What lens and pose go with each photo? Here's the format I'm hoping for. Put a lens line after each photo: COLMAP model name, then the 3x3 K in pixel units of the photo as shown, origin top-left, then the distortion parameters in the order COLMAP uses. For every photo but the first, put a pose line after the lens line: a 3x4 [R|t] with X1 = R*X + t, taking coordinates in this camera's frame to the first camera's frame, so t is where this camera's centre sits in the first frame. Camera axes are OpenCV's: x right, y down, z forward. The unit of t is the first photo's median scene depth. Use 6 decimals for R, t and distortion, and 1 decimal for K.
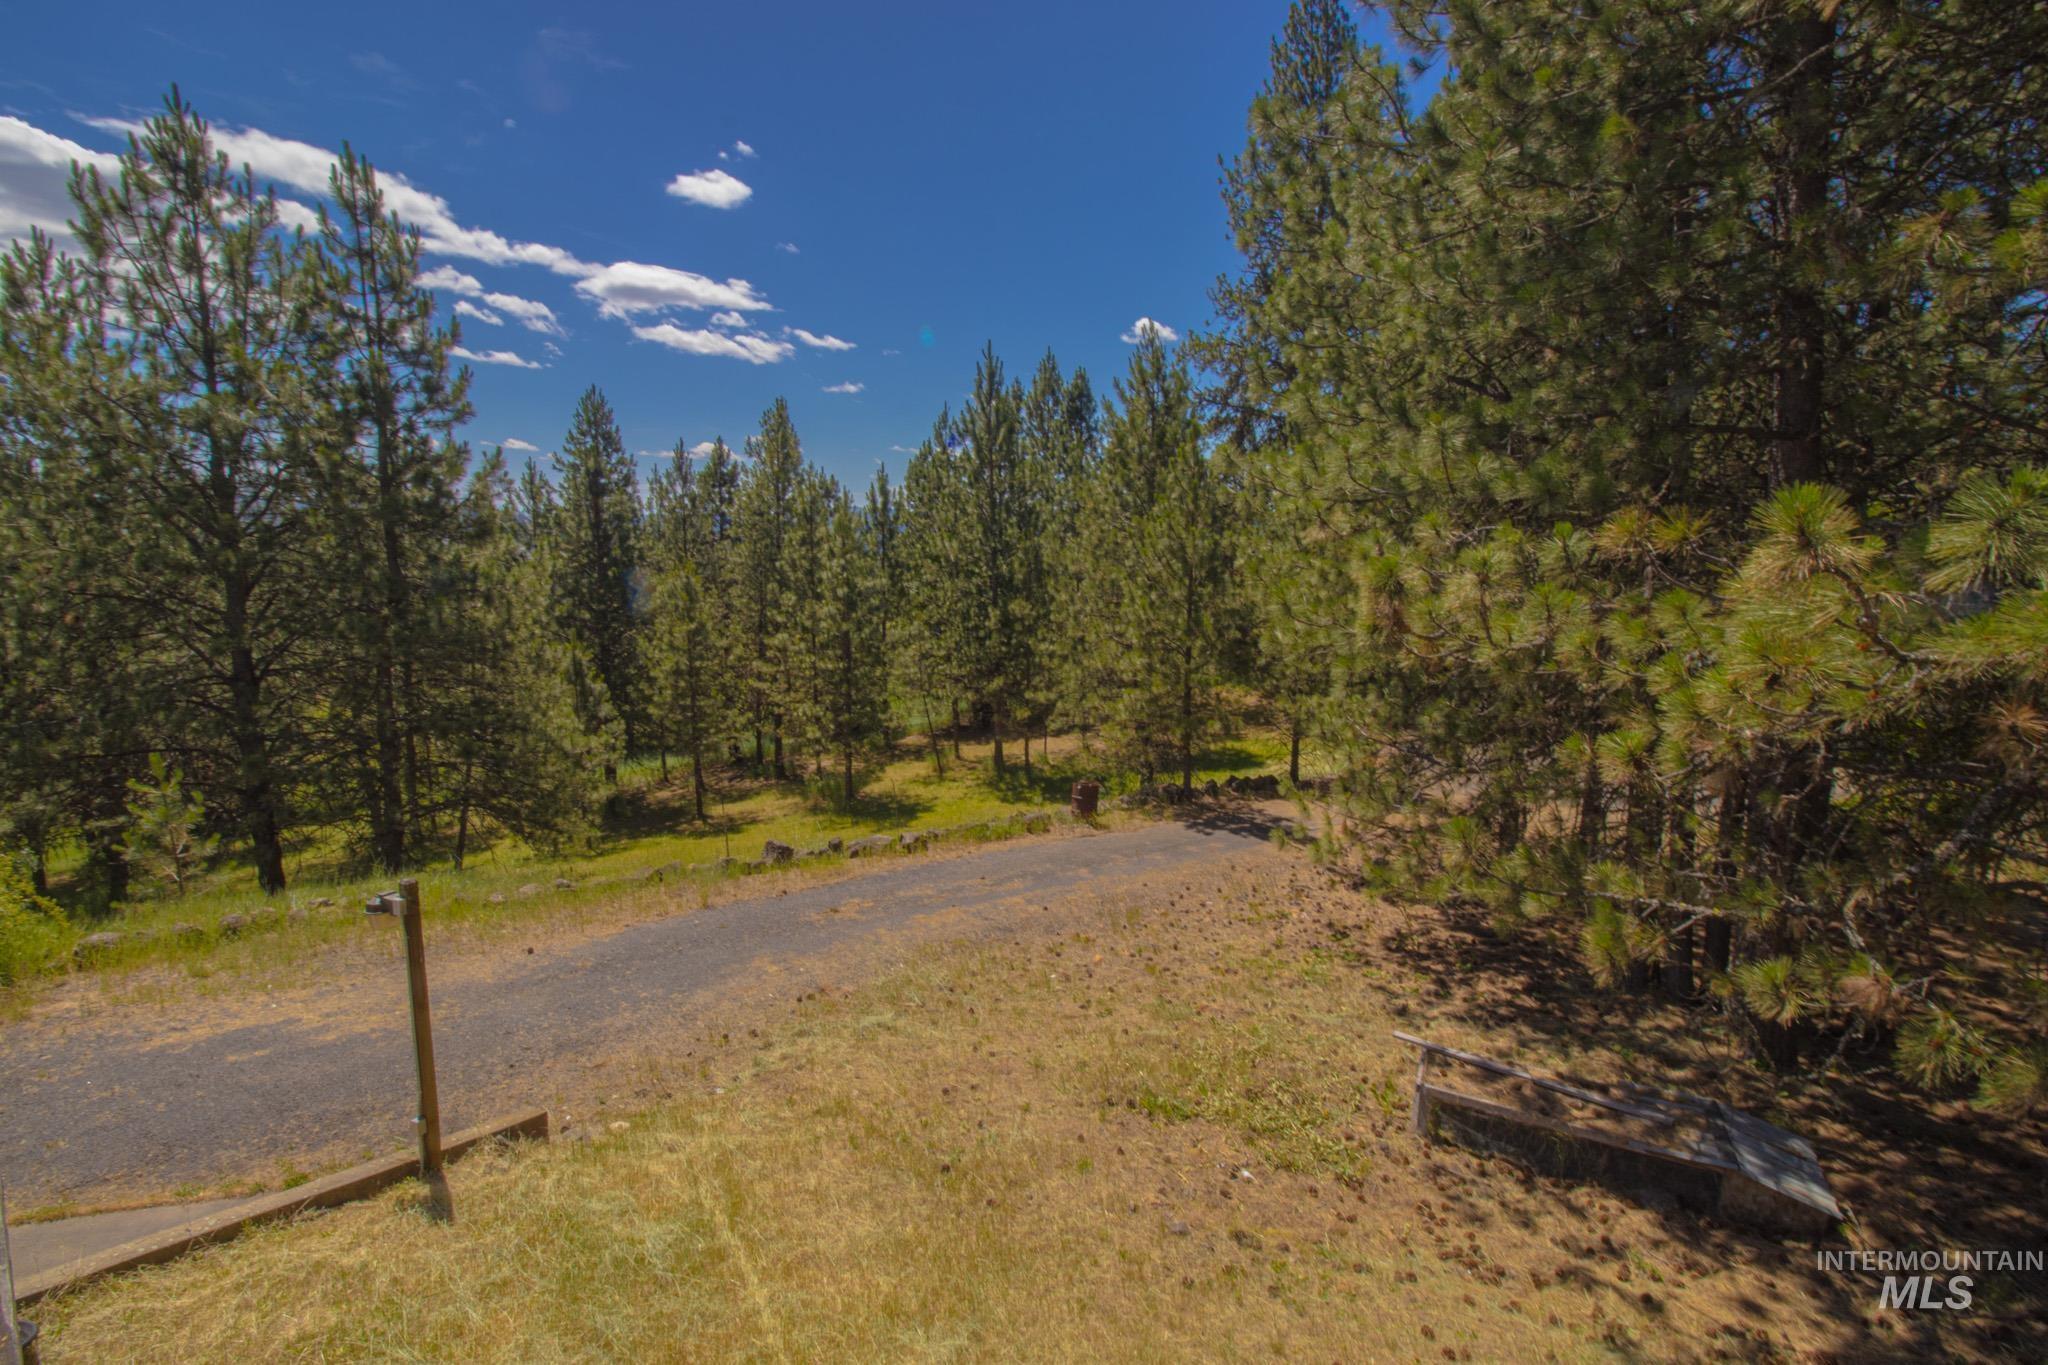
lens RADIAL K [[967.0, 0, 1024.2], [0, 967.0, 682.2], [0, 0, 1]] dist [0.000895, -0.011710]
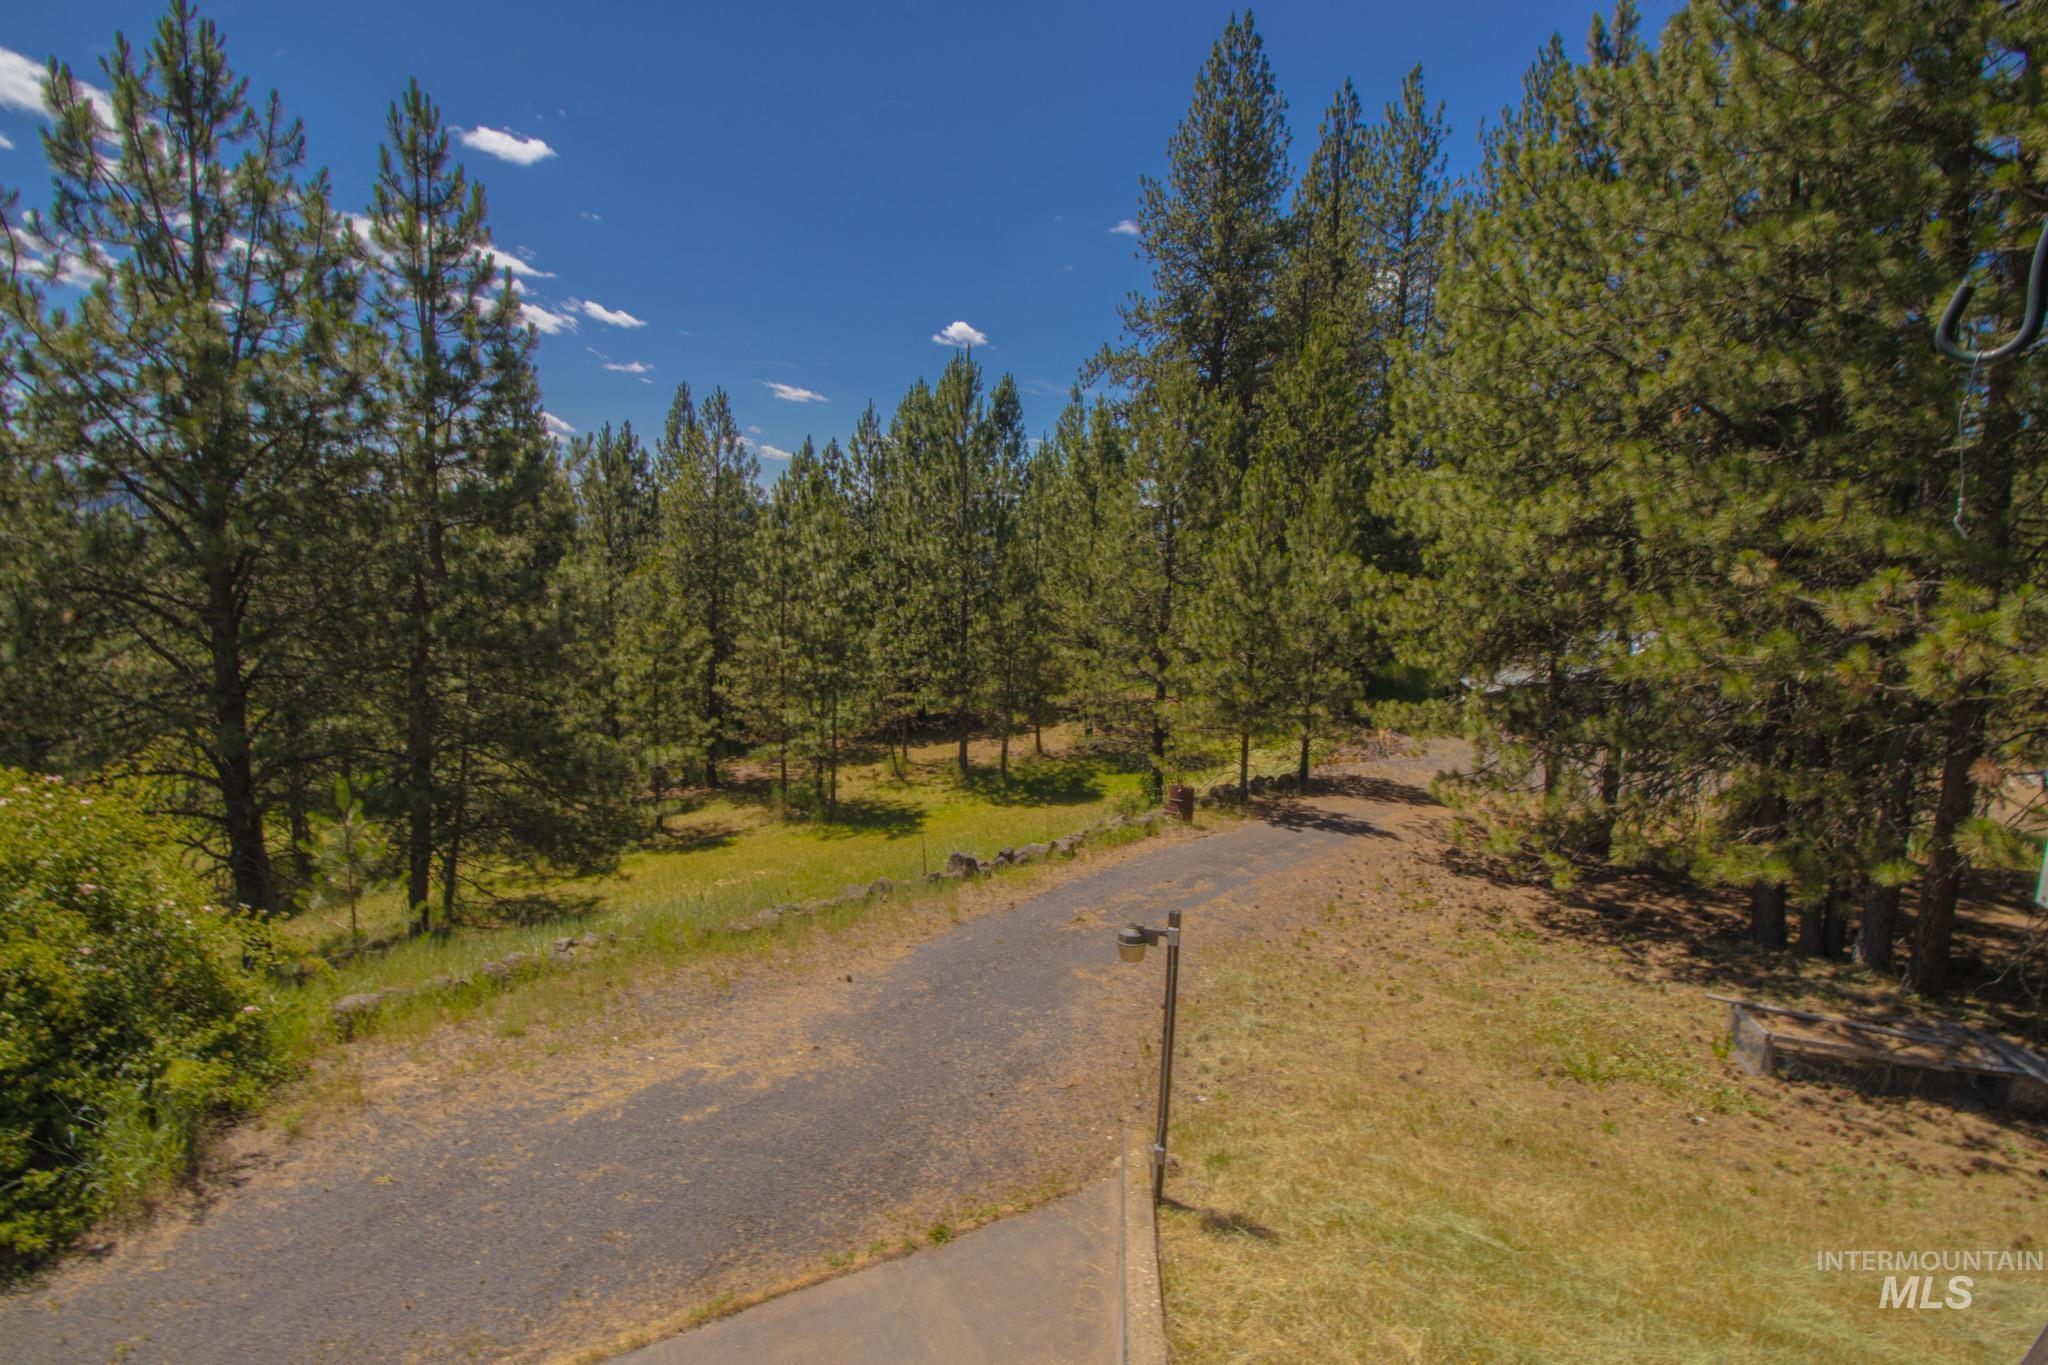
lens RADIAL K [[967.0, 0, 1015.2], [0, 967.0, 676.1], [0, 0, 1]] dist [0.000895, -0.011710]
pose [[0.974885, -0.000047, 0.222709, -0.205328], [0.000812, 0.999994, -0.003341, -0.006028], [-0.222707, 0.003438, 0.974879, 0.012486]]
